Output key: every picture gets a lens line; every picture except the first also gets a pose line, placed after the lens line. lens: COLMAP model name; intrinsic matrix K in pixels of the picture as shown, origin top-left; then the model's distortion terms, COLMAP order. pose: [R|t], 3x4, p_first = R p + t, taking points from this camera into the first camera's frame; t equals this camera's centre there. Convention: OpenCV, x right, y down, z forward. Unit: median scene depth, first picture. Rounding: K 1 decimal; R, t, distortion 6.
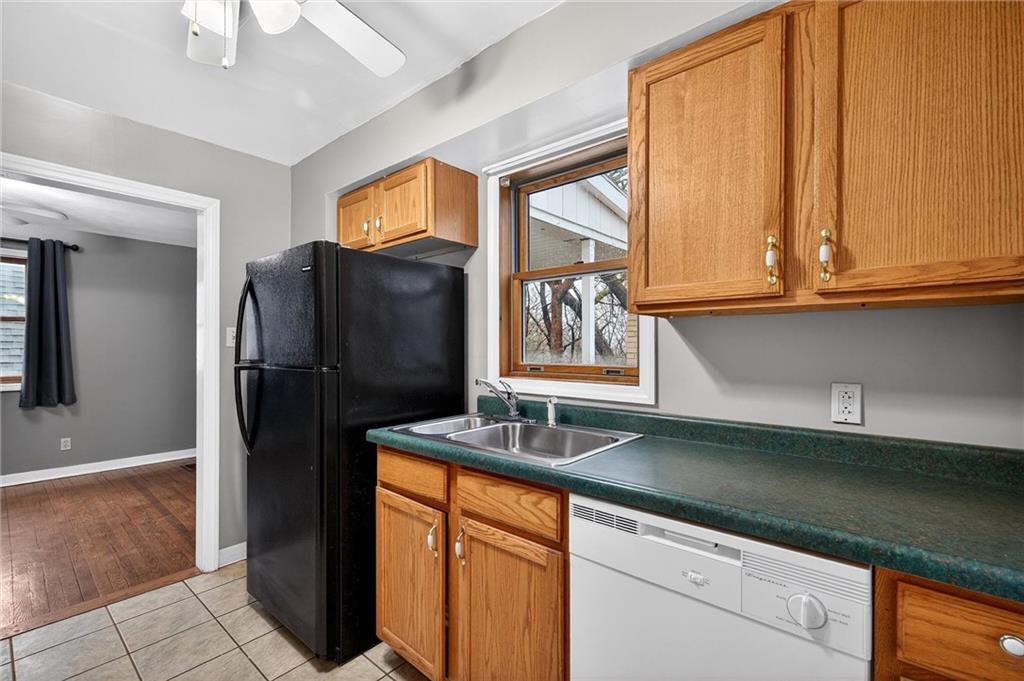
lens RADIAL K [[442.7, 0, 508.0], [0, 442.7, 345.7], [0, 0, 1]] dist [0.010869, -0.000132]
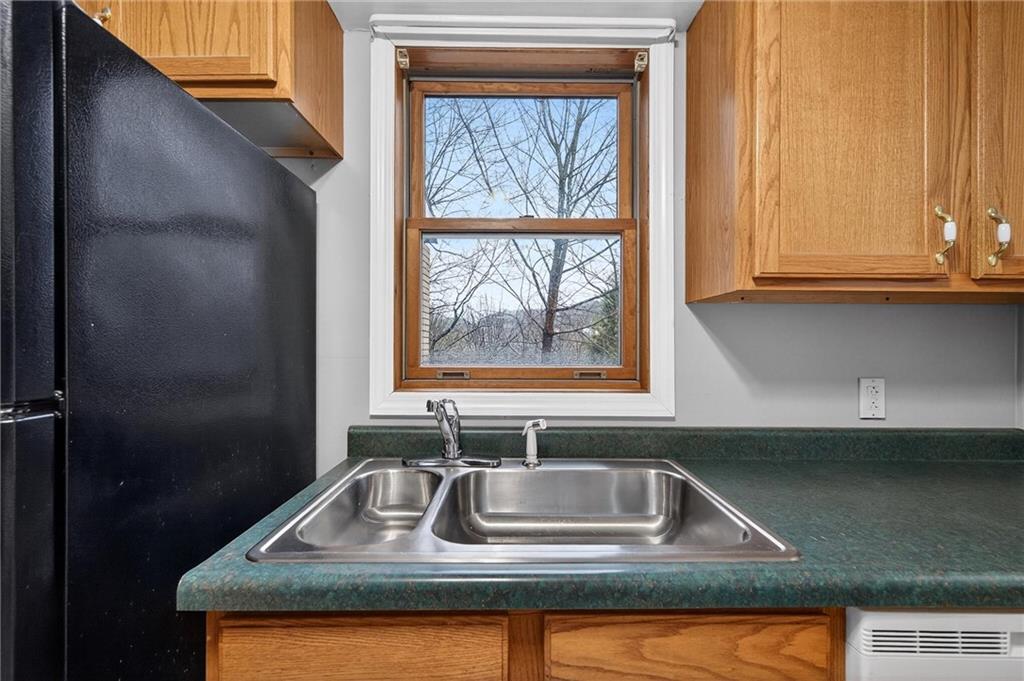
lens RADIAL K [[442.7, 0, 513.9], [0, 442.7, 340.4], [0, 0, 1]] dist [0.010869, -0.000132]
pose [[0.753090, 0.005942, 0.657891, -0.471313], [-0.005752, 0.999980, -0.002447, 0.009280], [-0.657893, -0.001941, 0.753109, 0.769467]]
